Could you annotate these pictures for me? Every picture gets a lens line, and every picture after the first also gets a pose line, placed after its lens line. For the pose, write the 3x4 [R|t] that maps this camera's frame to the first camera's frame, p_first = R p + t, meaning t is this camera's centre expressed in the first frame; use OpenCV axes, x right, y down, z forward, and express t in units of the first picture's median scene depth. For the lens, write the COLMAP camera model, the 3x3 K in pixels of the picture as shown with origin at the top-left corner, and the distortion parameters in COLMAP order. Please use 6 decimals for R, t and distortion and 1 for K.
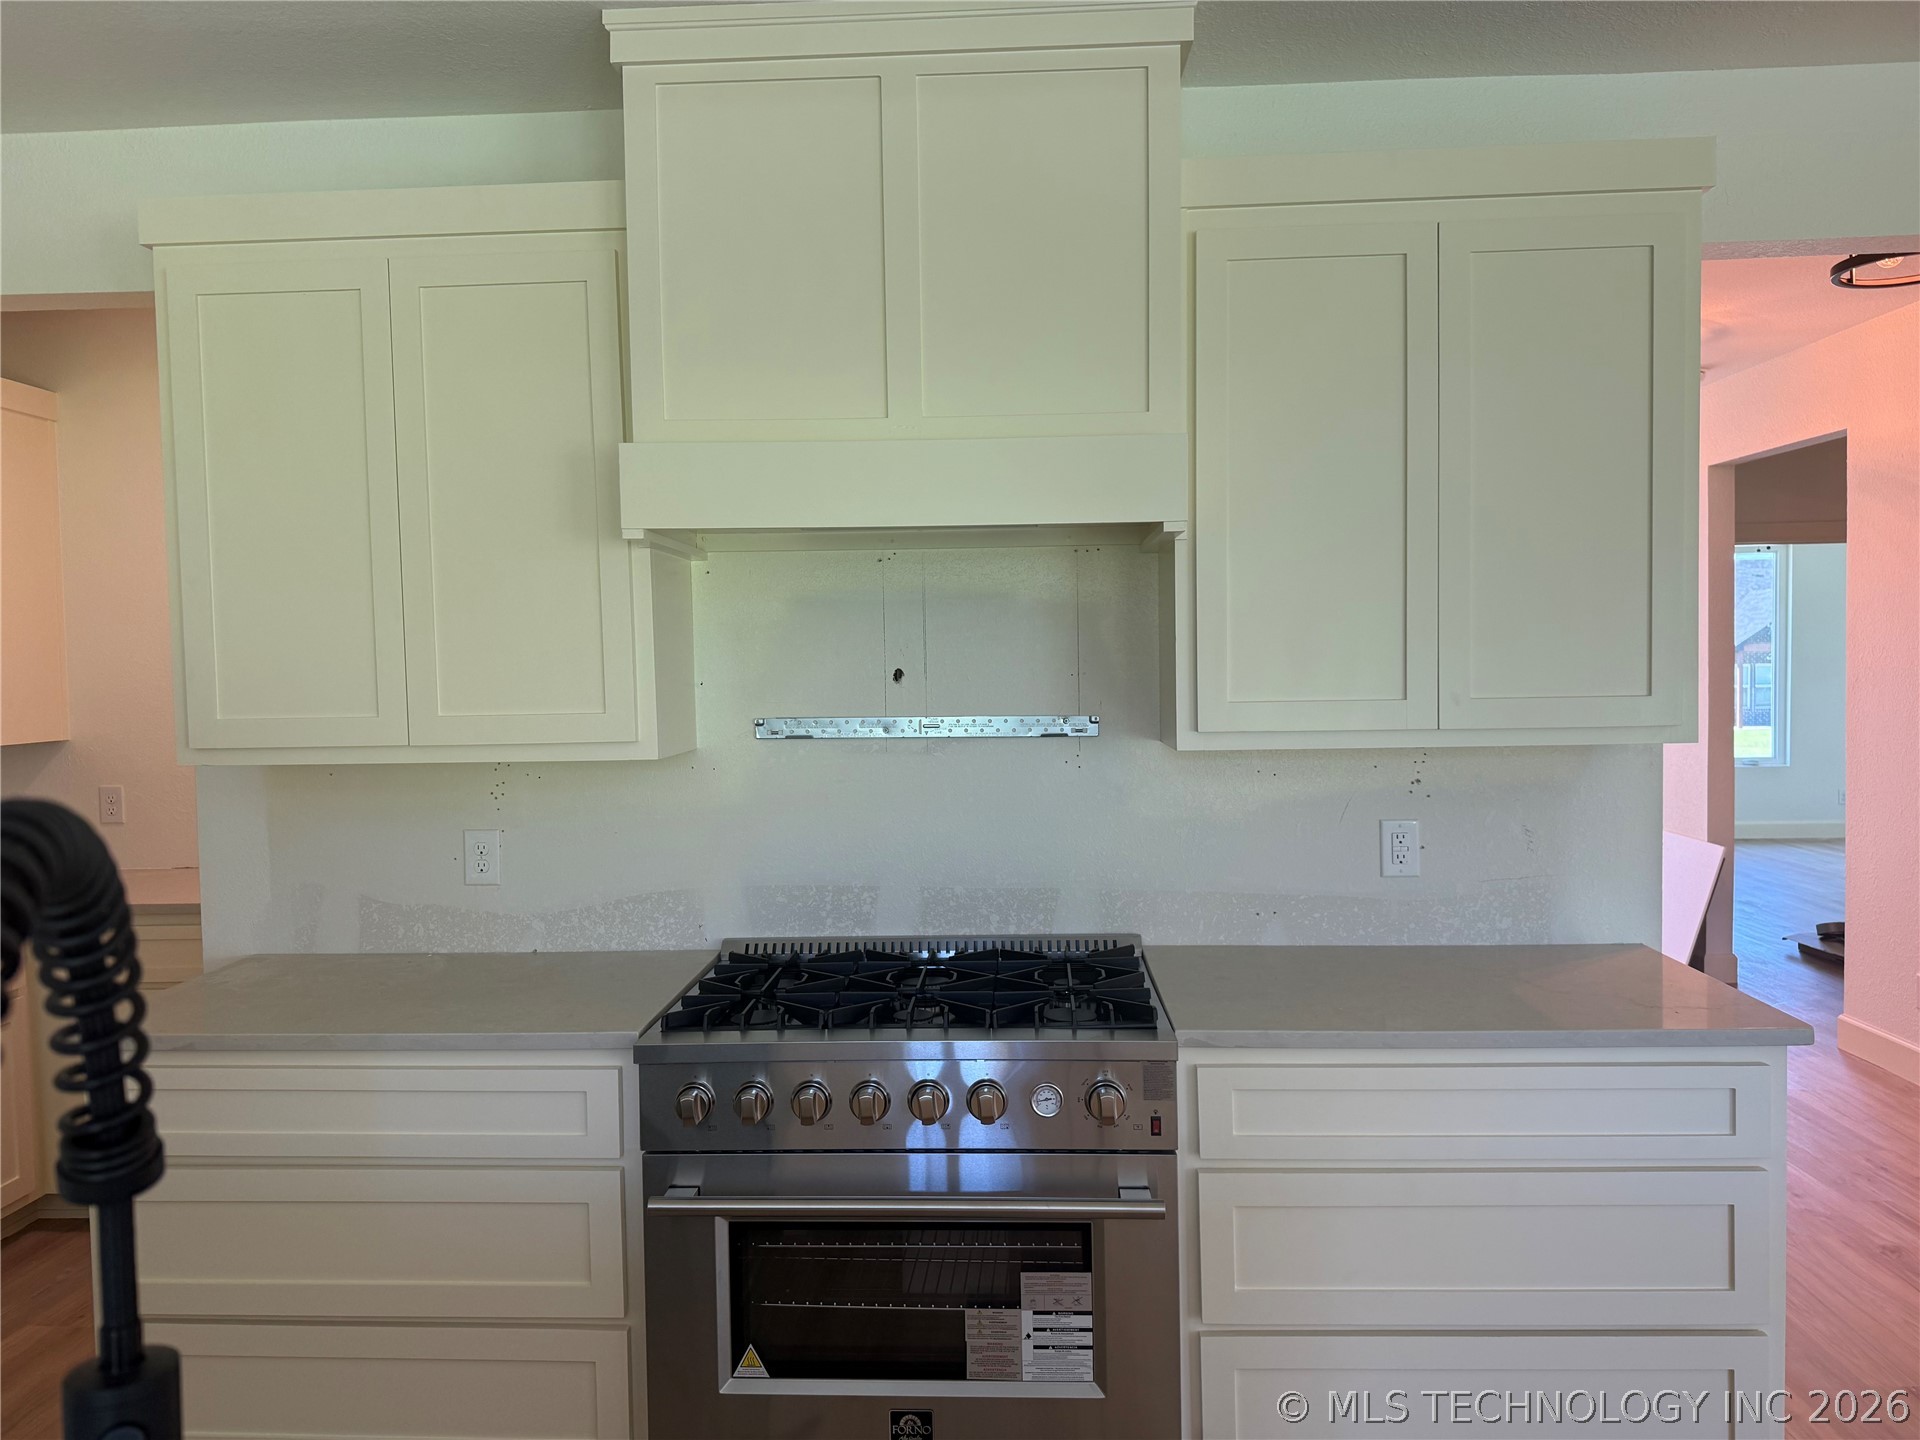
lens RADIAL K [[1359.5, 0, 949.7], [0, 1359.5, 718.3], [0, 0, 1]] dist [0.071920, -0.078830]
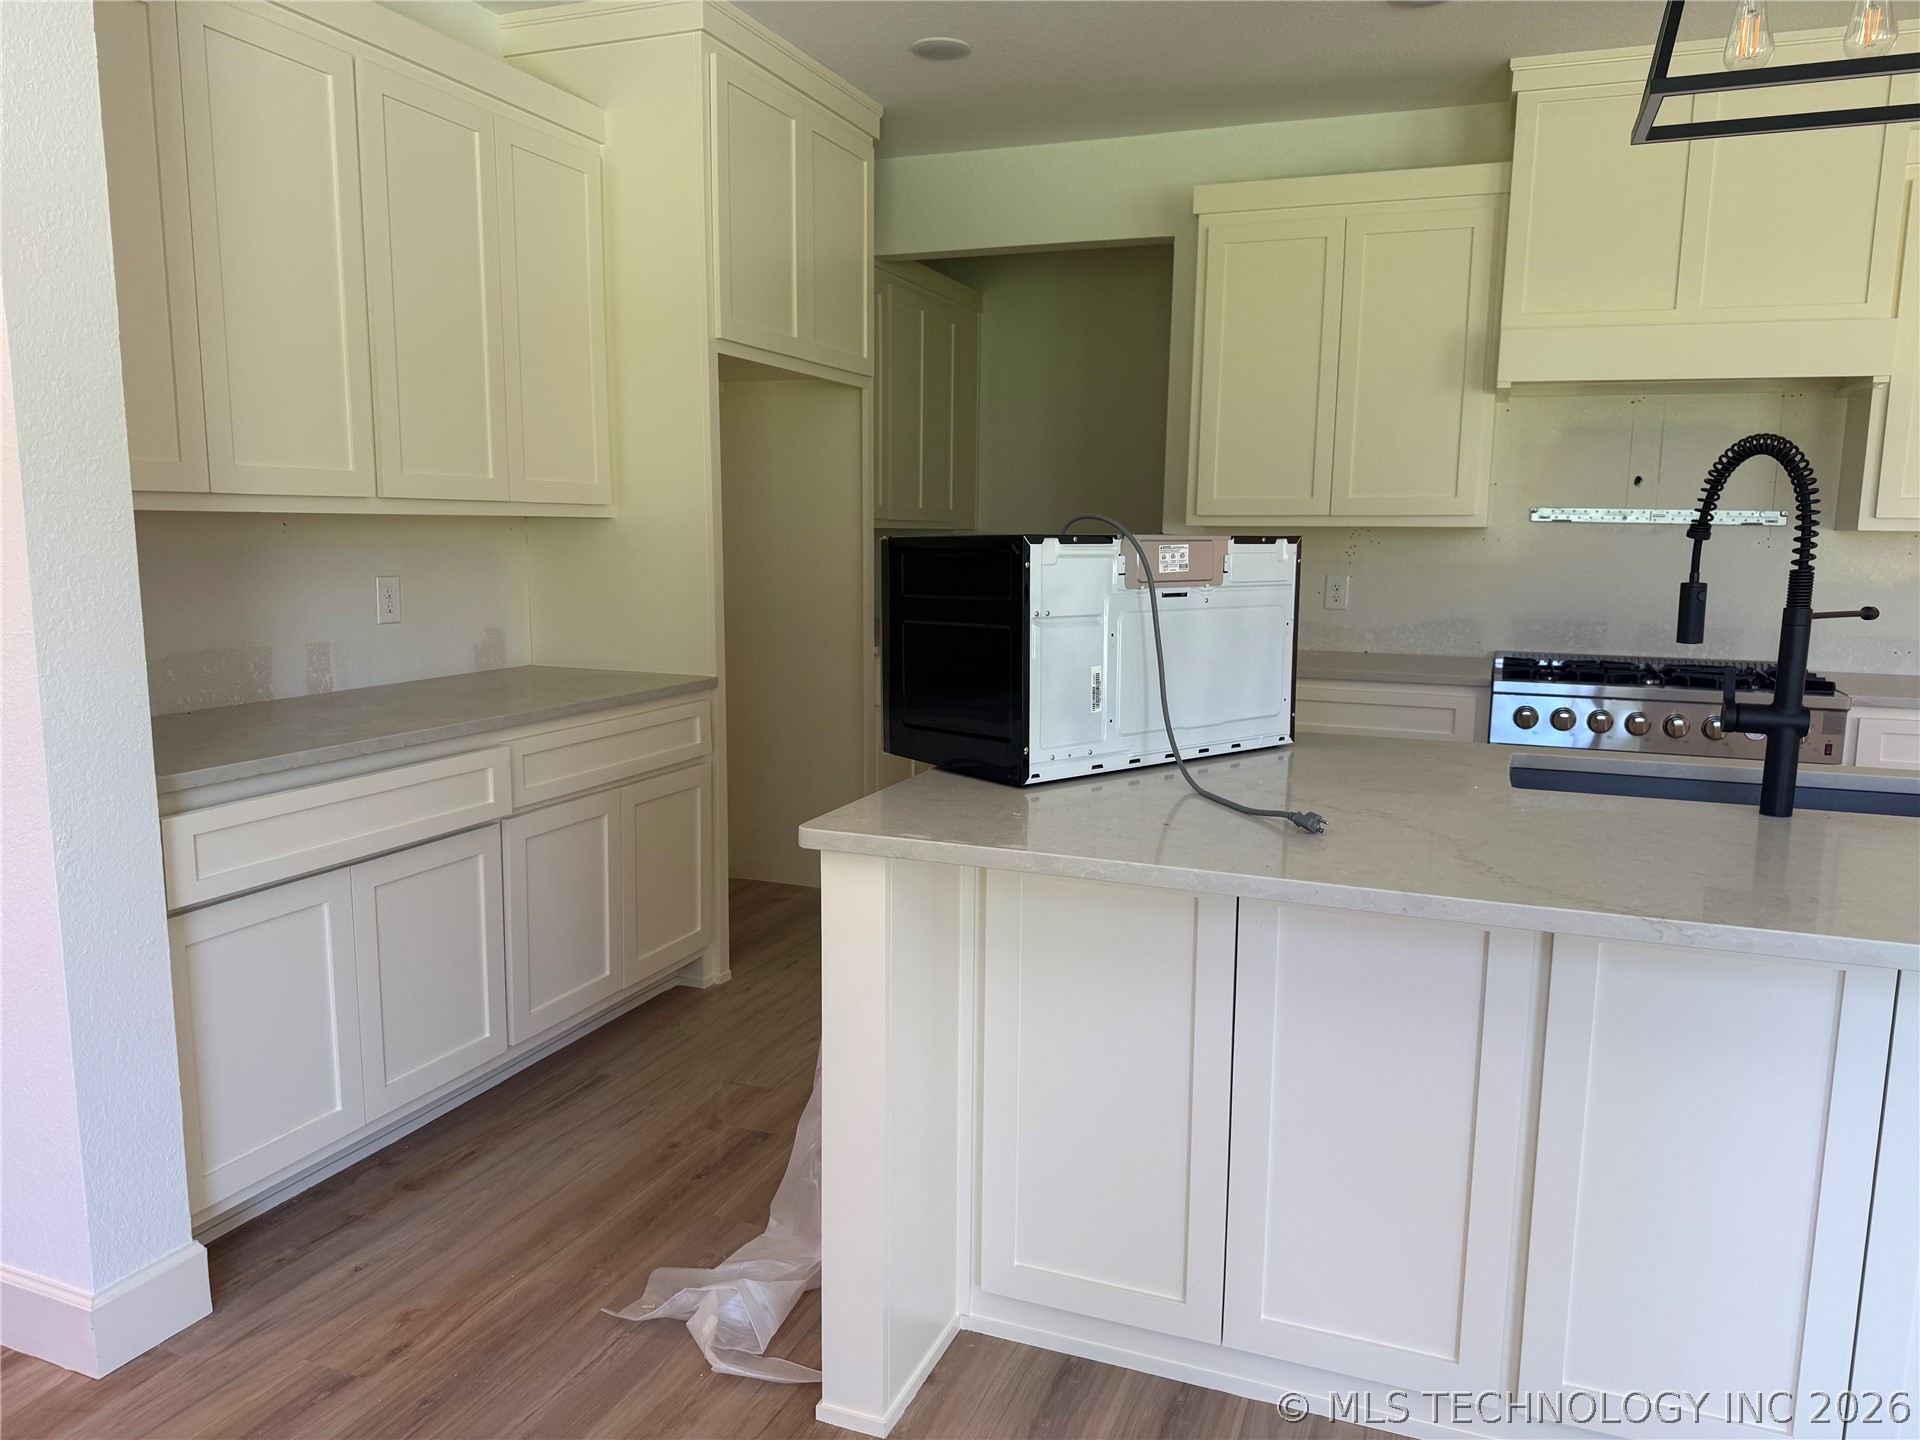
lens RADIAL K [[1407.3, 0, 961.6], [0, 1407.3, 723.1], [0, 0, 1]] dist [0.012337, -0.008928]
pose [[0.951109, 0.075585, -0.299463, -0.260484], [-0.044075, 0.992885, 0.110623, 0.094082], [0.305694, -0.092015, 0.947673, -0.721093]]
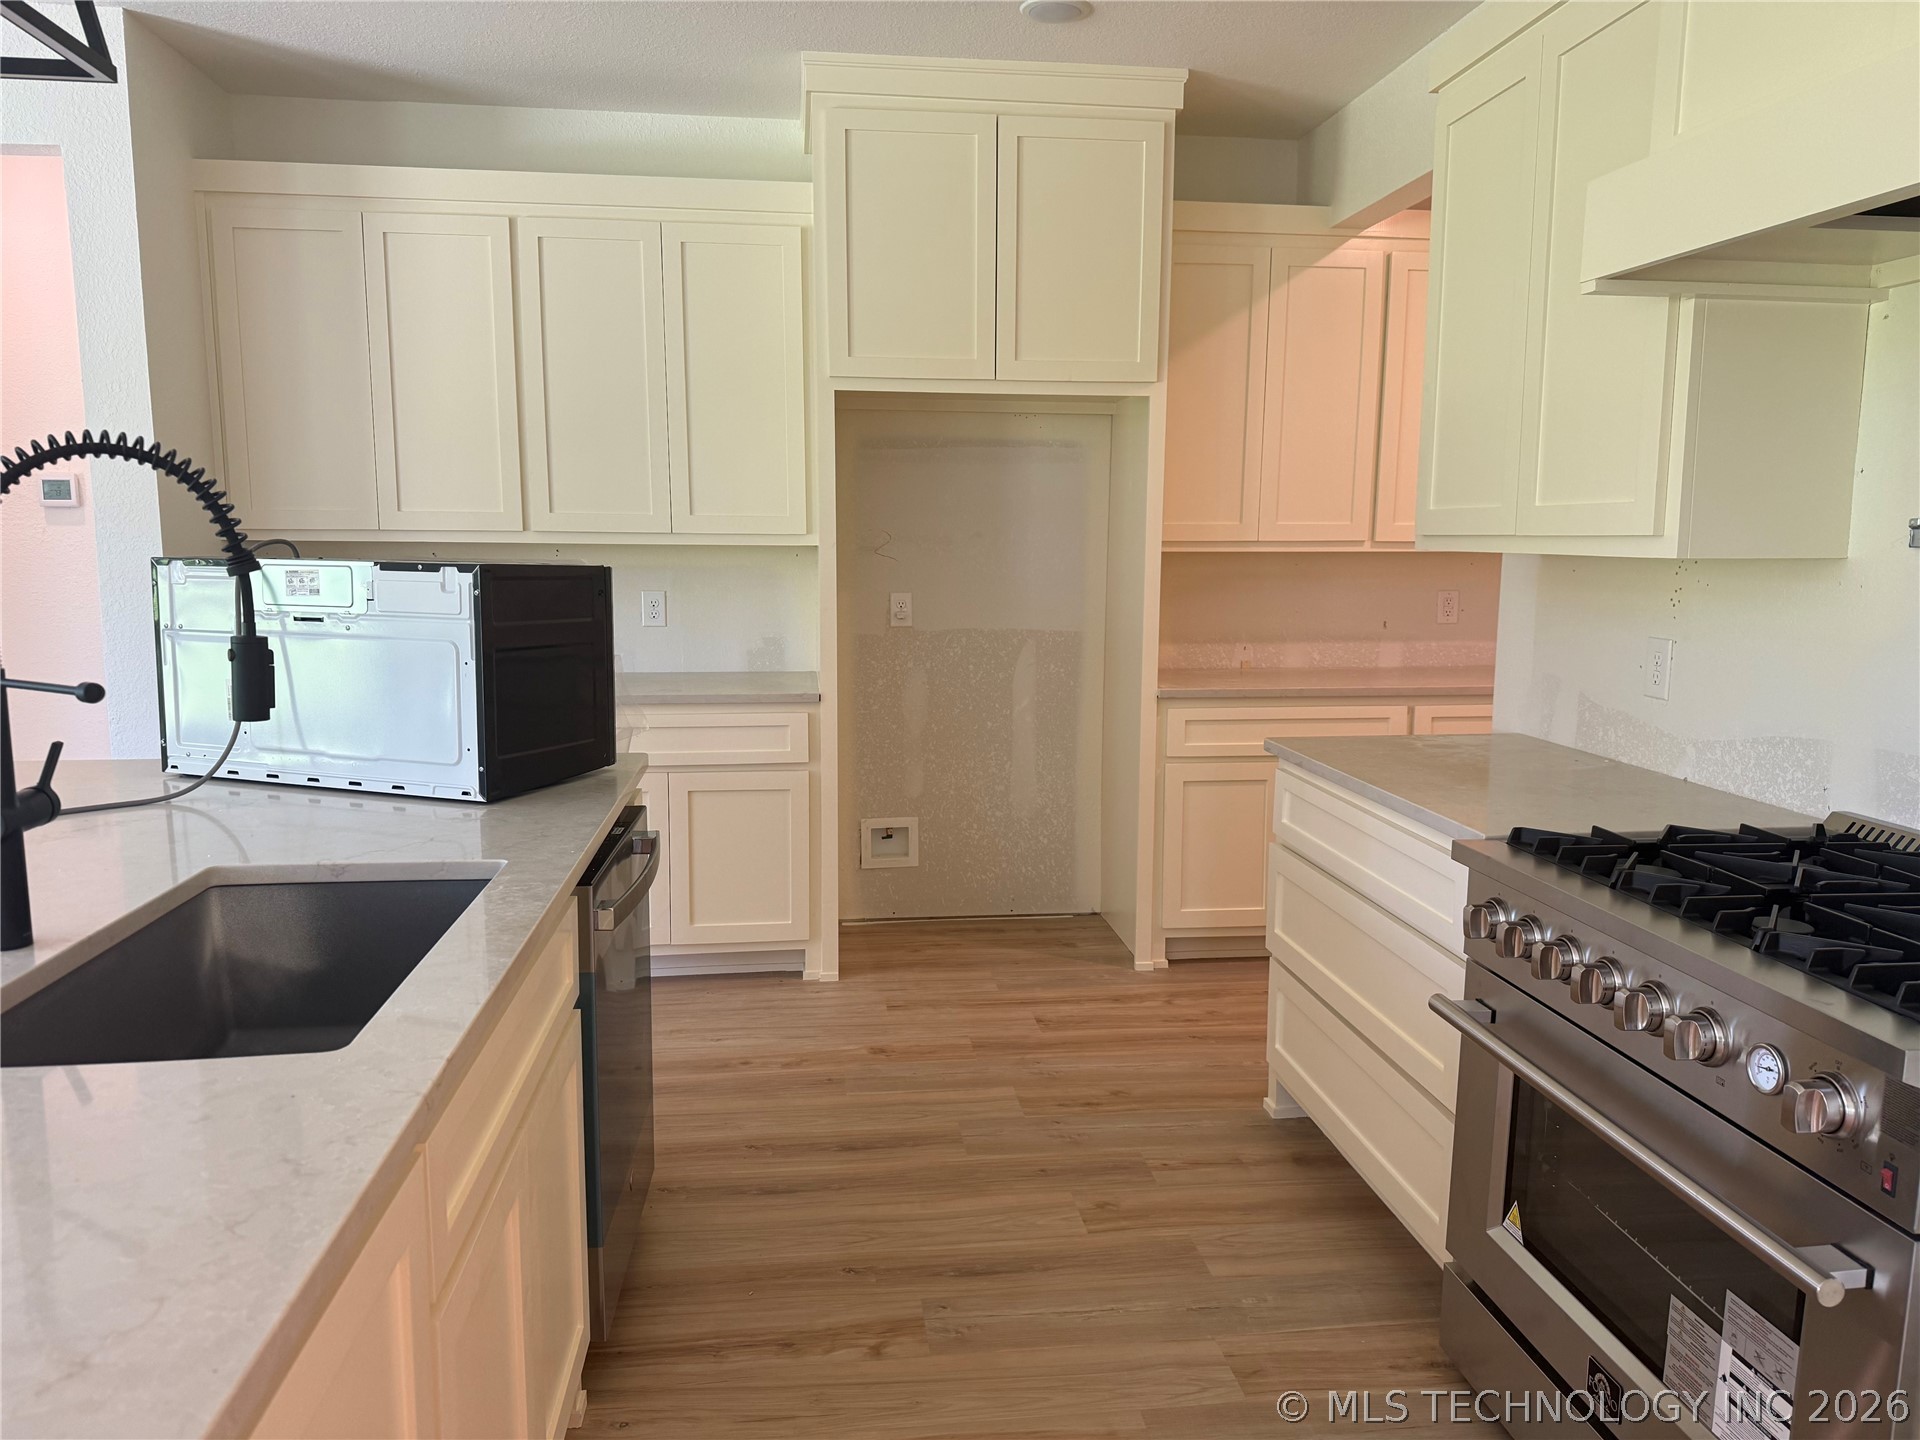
lens RADIAL K [[1359.5, 0, 954.9], [0, 1359.5, 723.0], [0, 0, 1]] dist [0.071920, -0.078830]
pose [[0.180155, 0.157800, -0.970898, 0.495133], [-0.050076, 0.987240, 0.151164, 0.021409], [0.982363, 0.021386, 0.185758, 0.371583]]
